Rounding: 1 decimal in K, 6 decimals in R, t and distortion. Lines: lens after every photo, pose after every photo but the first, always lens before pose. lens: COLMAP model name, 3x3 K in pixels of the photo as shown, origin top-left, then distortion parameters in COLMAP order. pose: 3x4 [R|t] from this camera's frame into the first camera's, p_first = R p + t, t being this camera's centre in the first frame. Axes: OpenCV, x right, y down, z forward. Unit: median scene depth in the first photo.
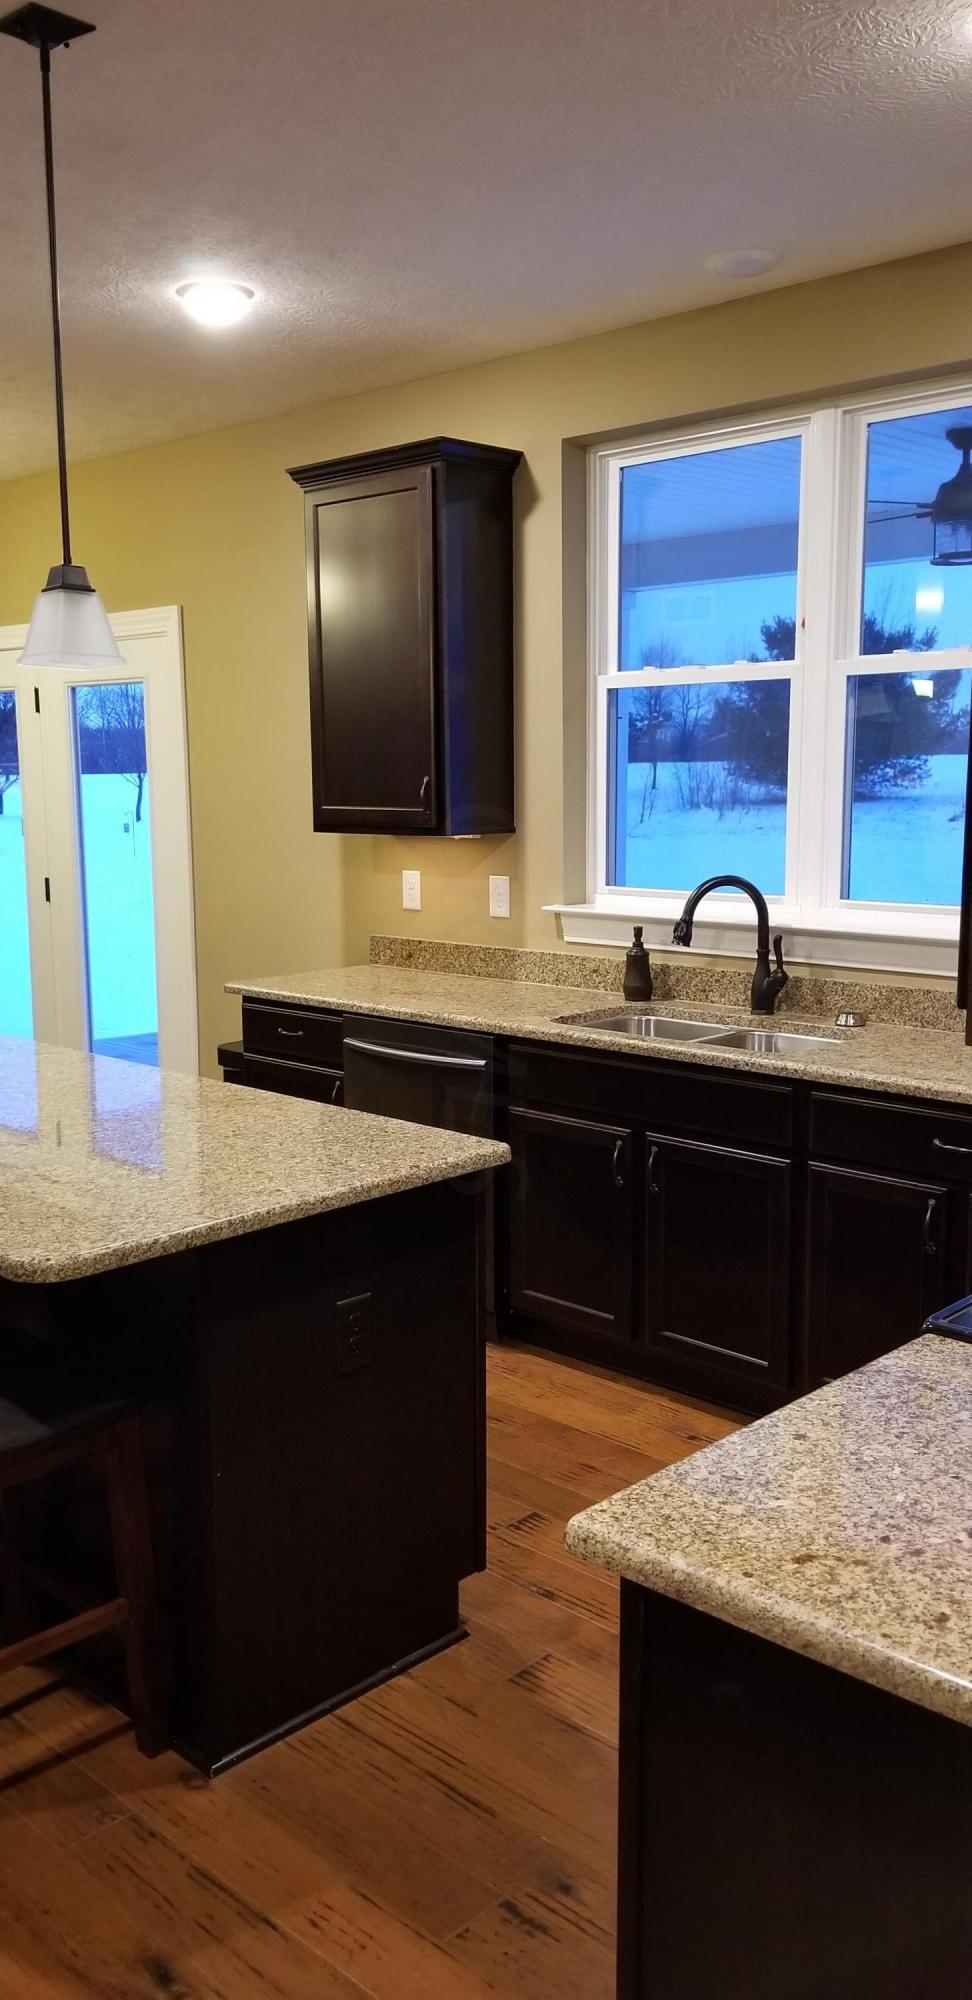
lens RADIAL K [[1594.6, 0, 486.0], [0, 1594.6, 1000.0], [0, 0, 1]] dist [0.006403, -0.039133]
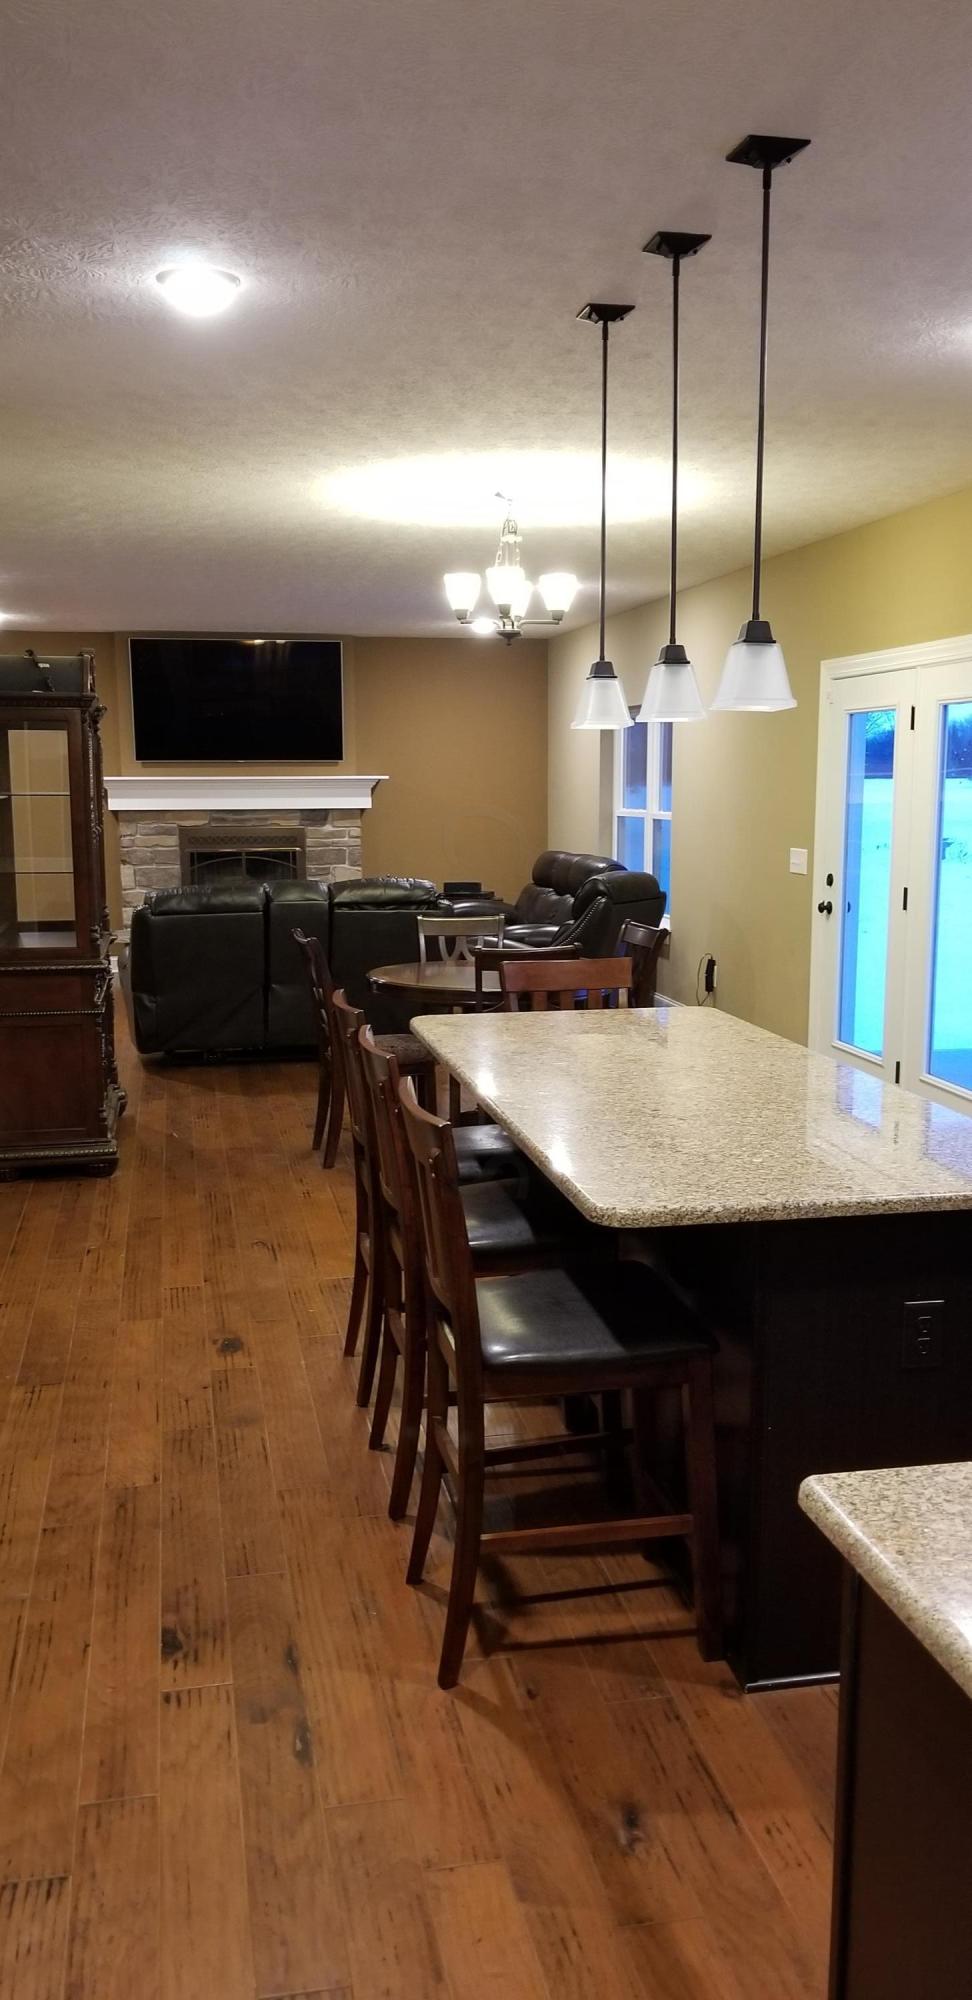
lens RADIAL K [[1594.6, 0, 486.0], [0, 1594.6, 1000.0], [0, 0, 1]] dist [0.006403, -0.039133]
pose [[0.822379, 0.092282, -0.561407, 0.286003], [-0.092637, 0.995309, 0.027904, -0.018299], [0.561348, 0.029060, 0.827069, -0.060066]]
